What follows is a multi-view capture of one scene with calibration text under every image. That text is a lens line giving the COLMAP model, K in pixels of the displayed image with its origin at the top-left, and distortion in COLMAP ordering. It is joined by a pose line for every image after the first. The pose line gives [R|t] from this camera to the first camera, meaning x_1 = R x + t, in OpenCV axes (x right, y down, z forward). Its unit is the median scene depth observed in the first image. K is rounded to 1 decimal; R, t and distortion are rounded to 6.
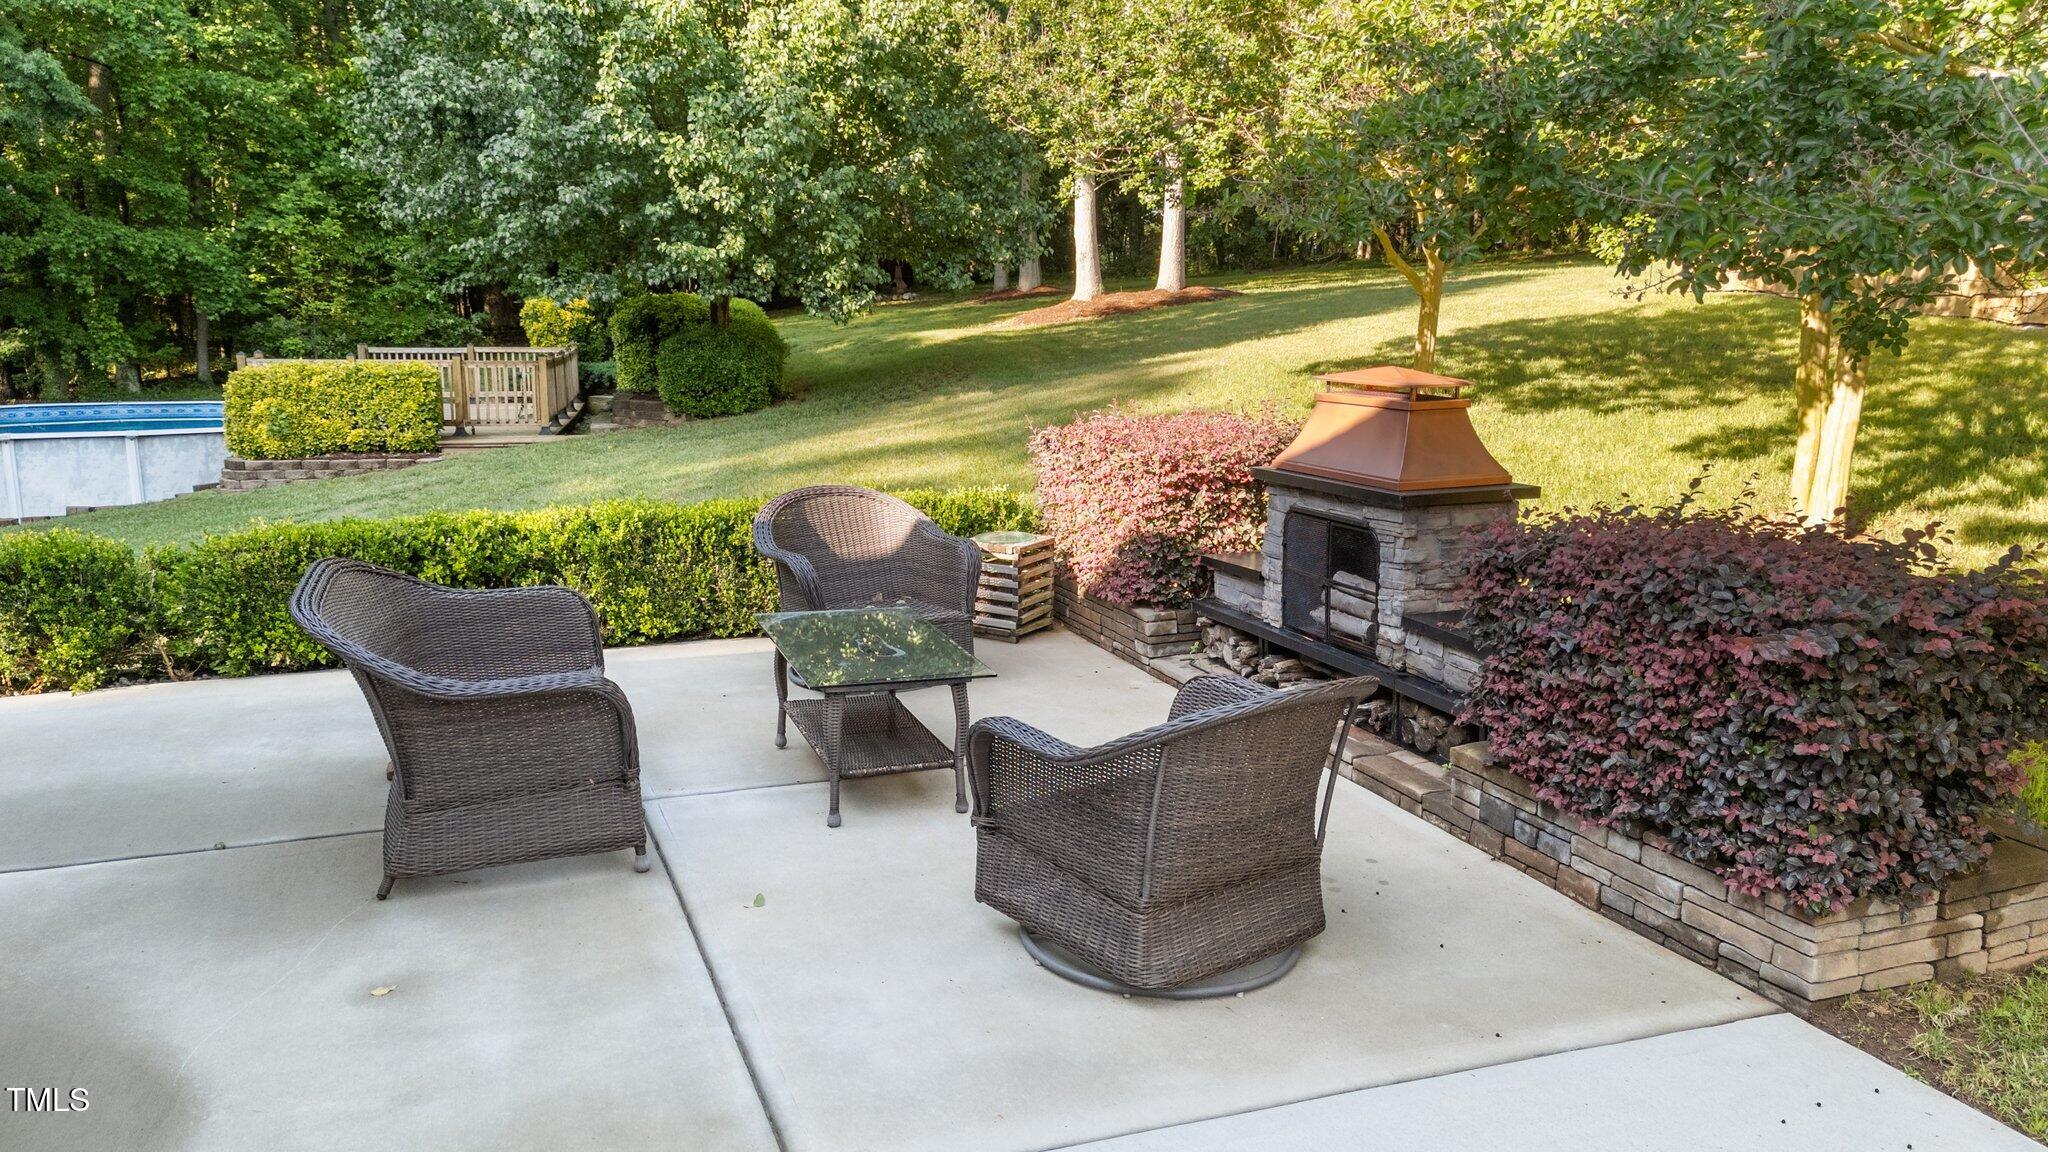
lens RADIAL K [[1505.0, 0, 1020.7], [0, 1505.0, 572.8], [0, 0, 1]] dist [0.068102, -0.076326]
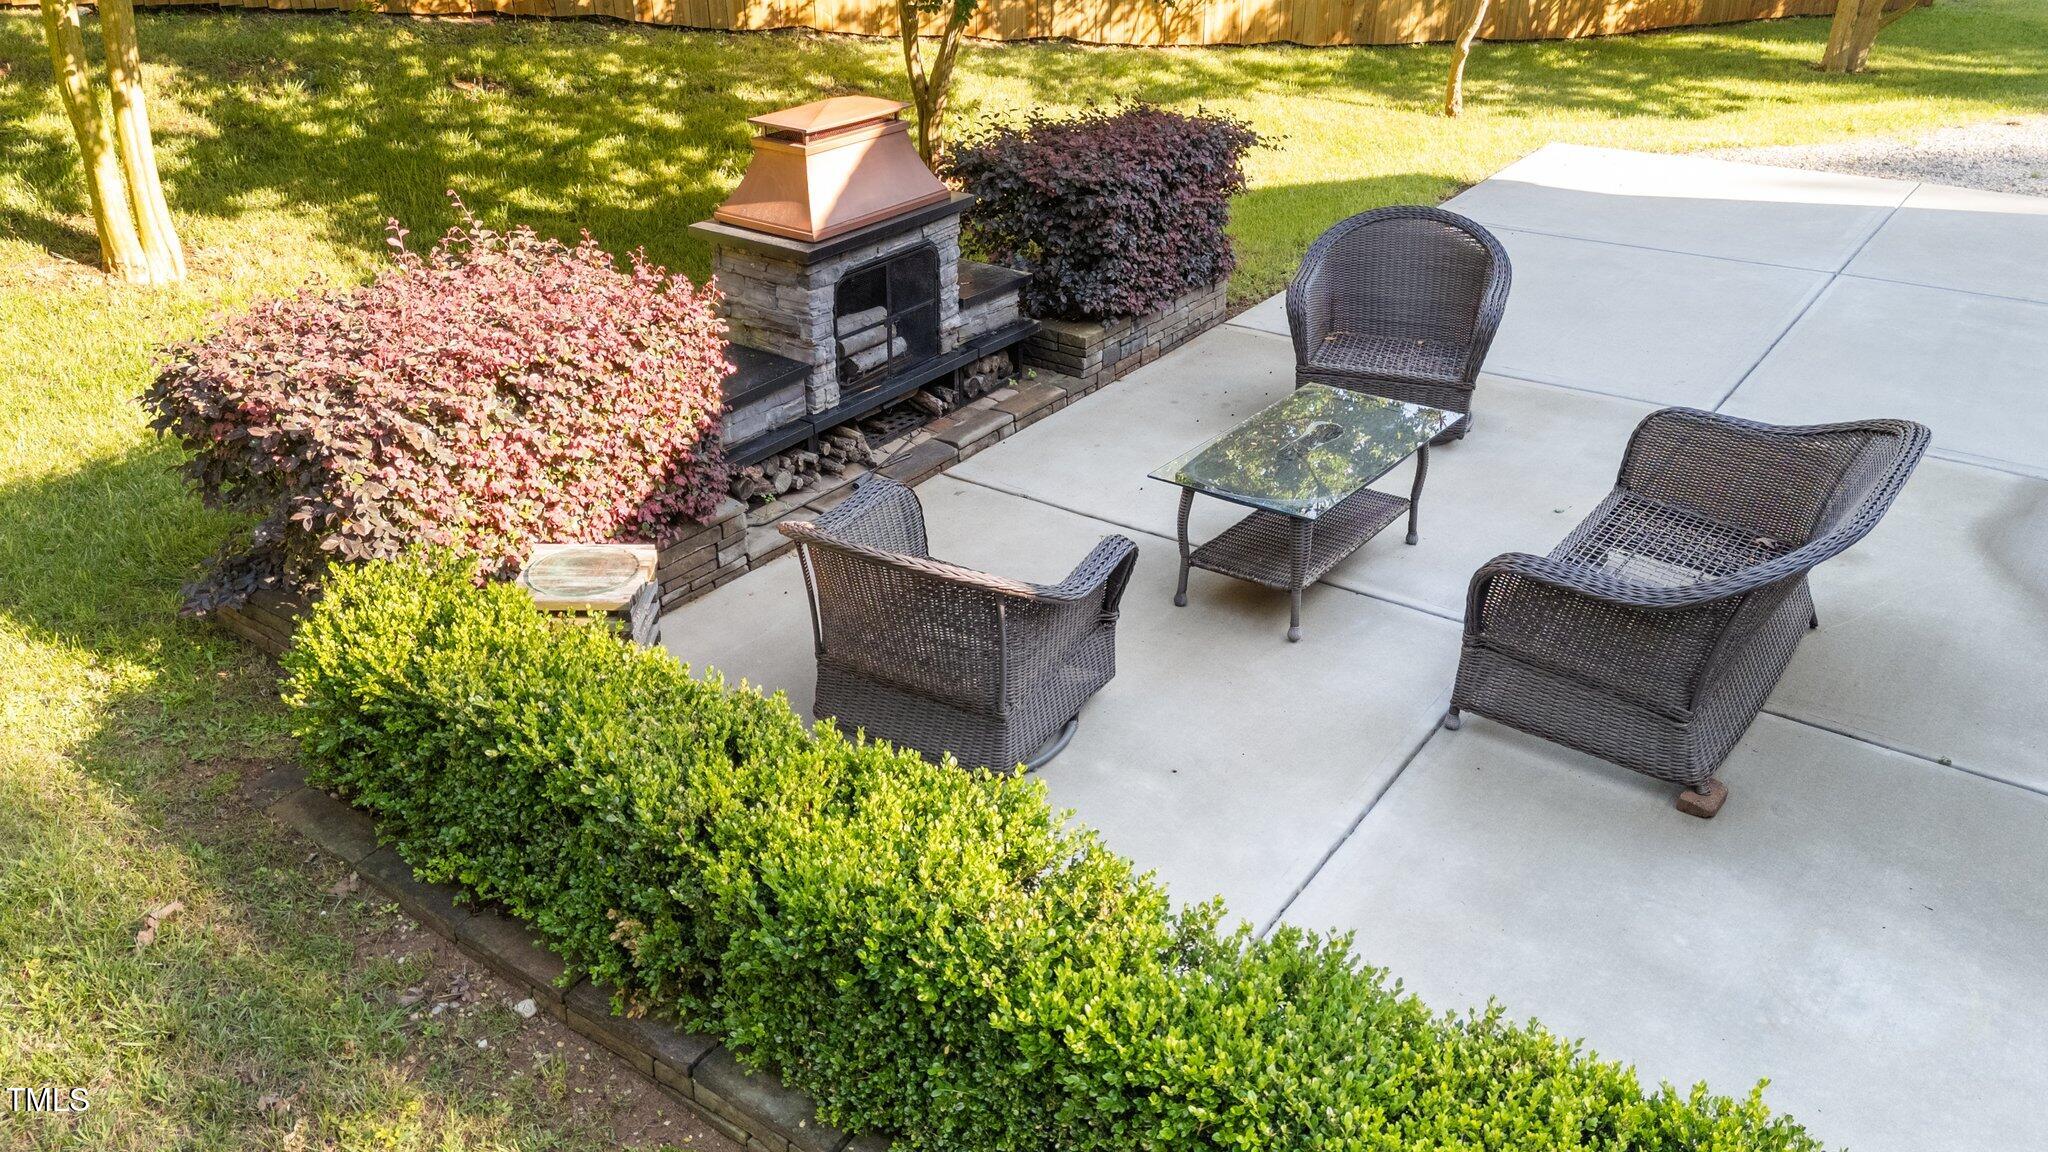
lens RADIAL K [[1505.0, 0, 1020.7], [0, 1505.0, 572.8], [0, 0, 1]] dist [0.068102, -0.076326]
pose [[-0.543404, -0.388028, 0.744411, -0.845477], [0.152925, 0.826167, 0.542275, -0.493137], [-0.825425, 0.408514, -0.389603, 1.737197]]
